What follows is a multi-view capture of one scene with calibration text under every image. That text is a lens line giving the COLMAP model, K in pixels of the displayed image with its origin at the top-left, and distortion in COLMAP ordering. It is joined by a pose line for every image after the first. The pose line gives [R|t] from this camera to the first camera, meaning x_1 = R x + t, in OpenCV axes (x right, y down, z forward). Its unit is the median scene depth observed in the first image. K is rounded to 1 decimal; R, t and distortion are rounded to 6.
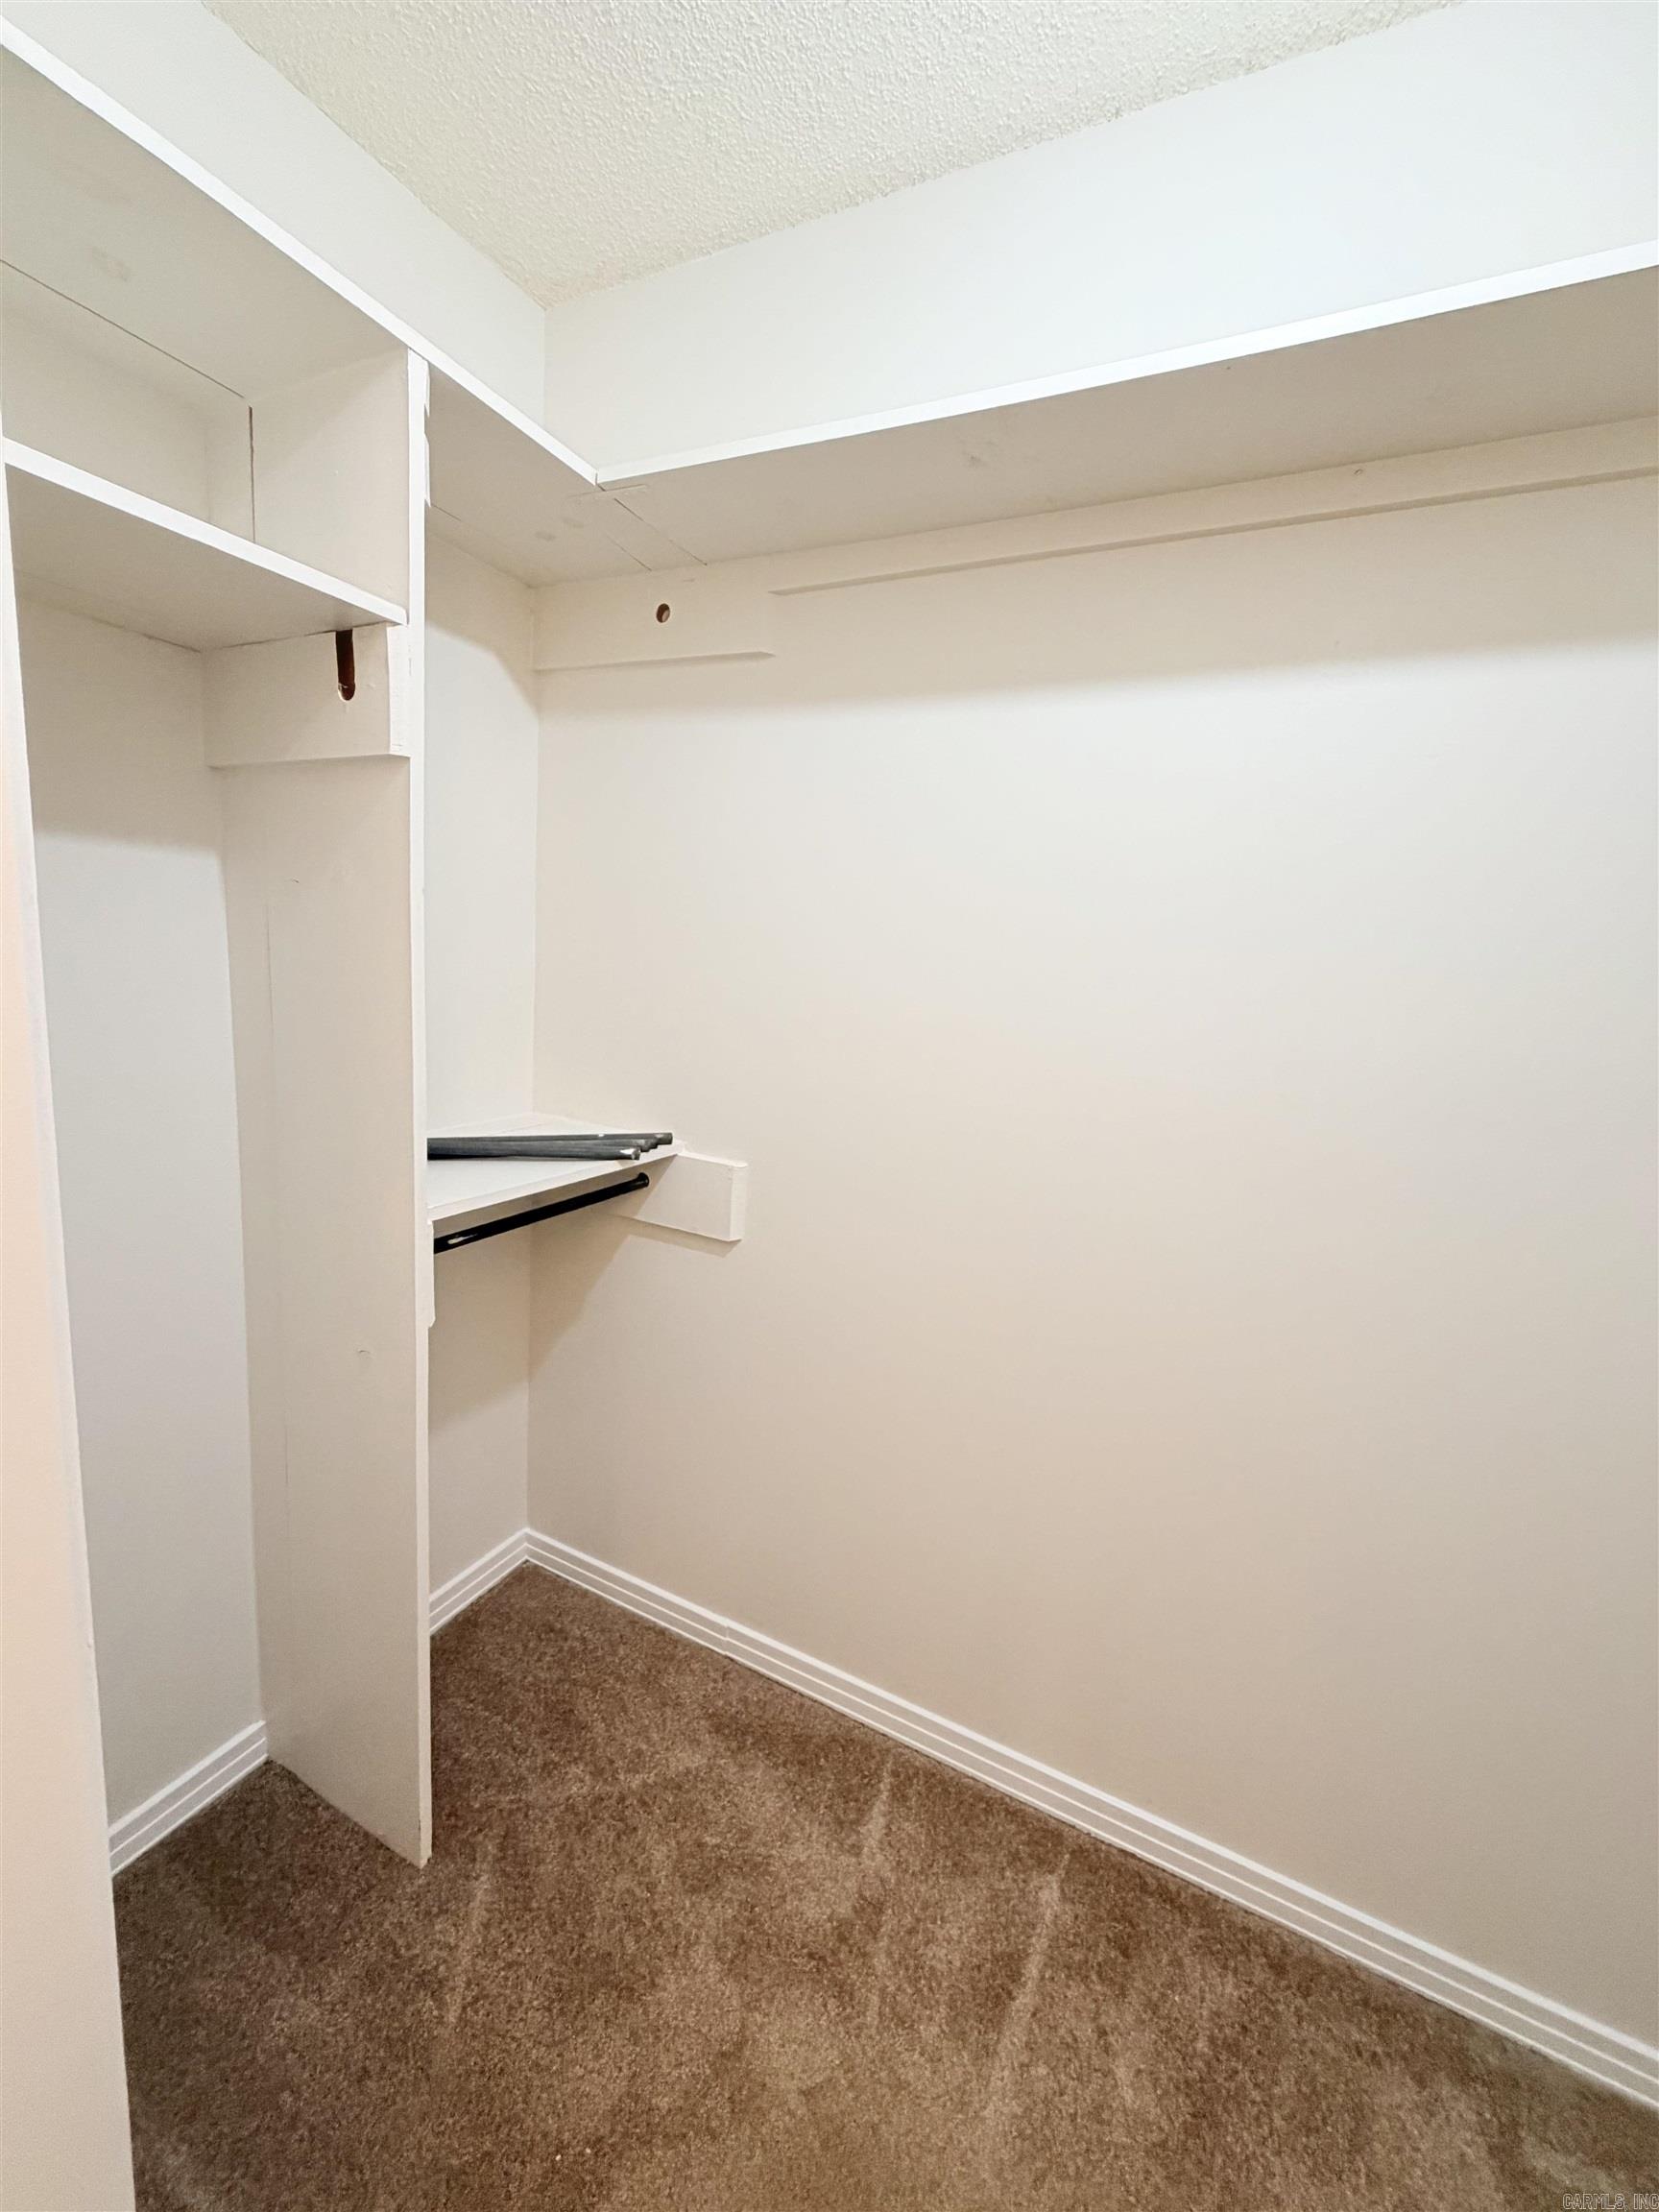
lens RADIAL K [[887.6, 0, 839.2], [0, 887.6, 1109.5], [0, 0, 1]] dist [-0.000272, 0.000463]
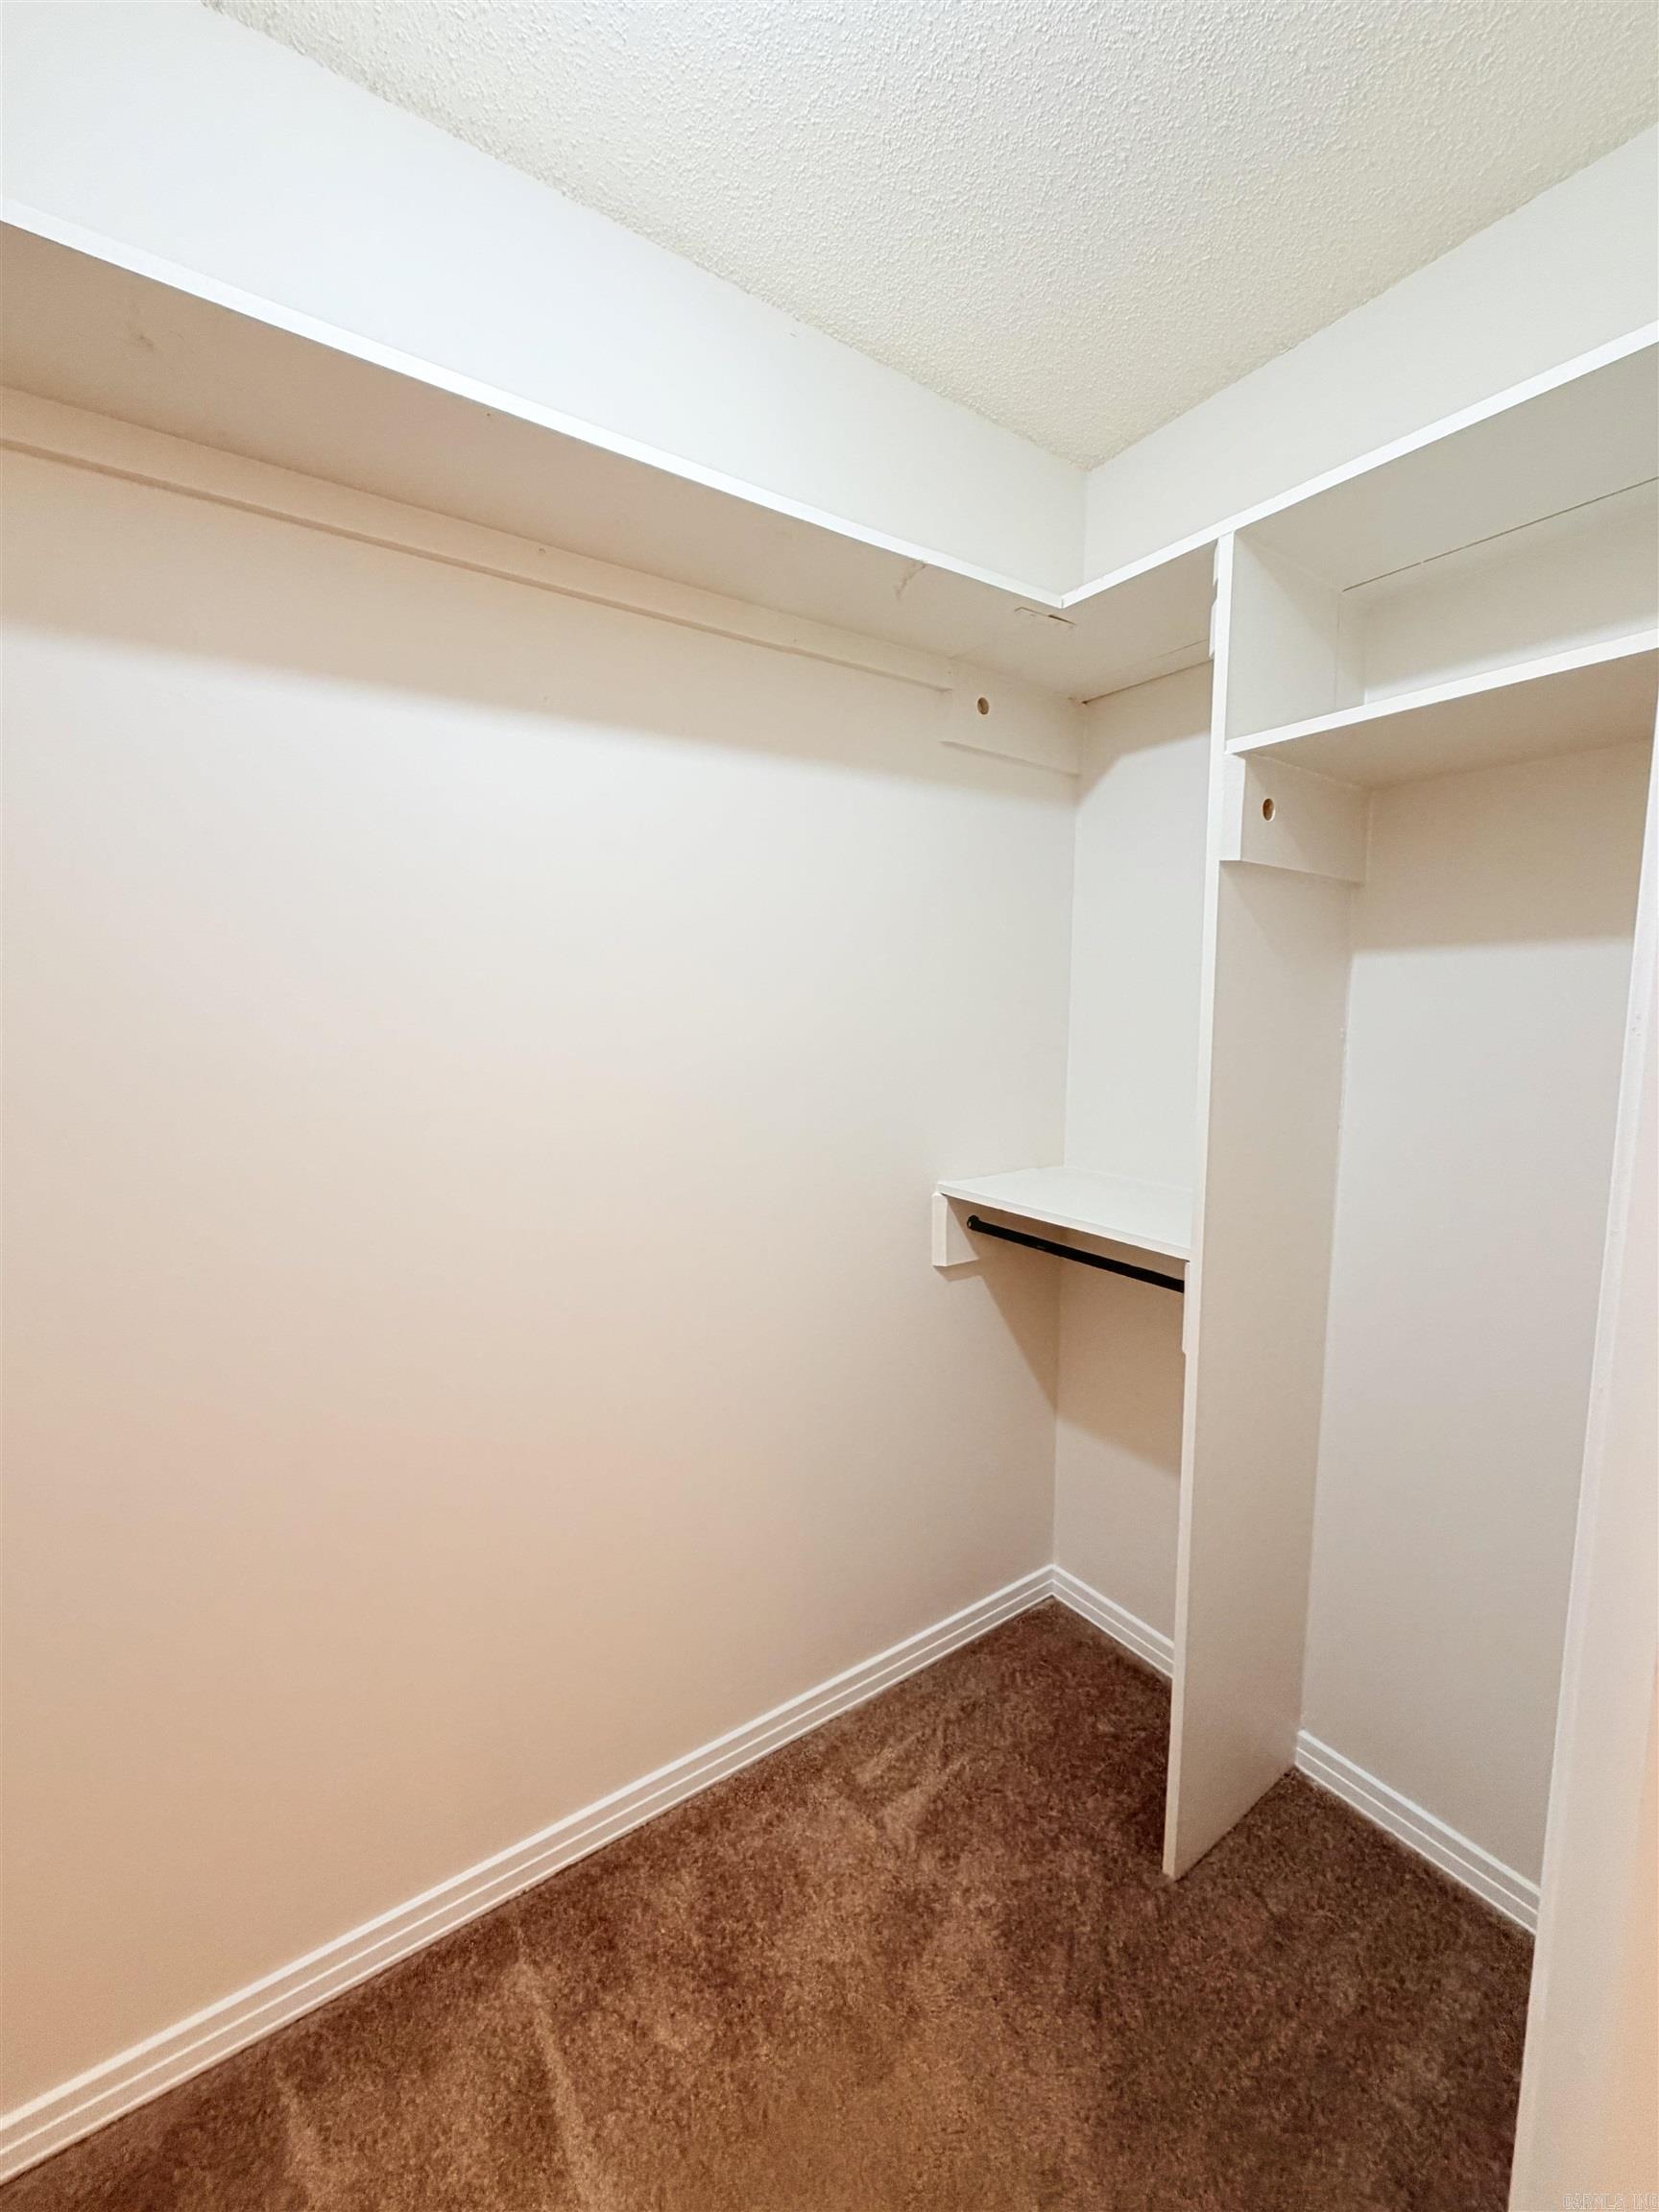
lens RADIAL K [[887.6, 0, 843.2], [0, 887.6, 1096.9], [0, 0, 1]] dist [-0.000272, 0.000463]
pose [[0.469449, -0.162305, 0.867914, -0.283361], [0.176277, 0.980400, 0.087994, -0.054375], [-0.865184, 0.111685, 0.488859, 0.158317]]
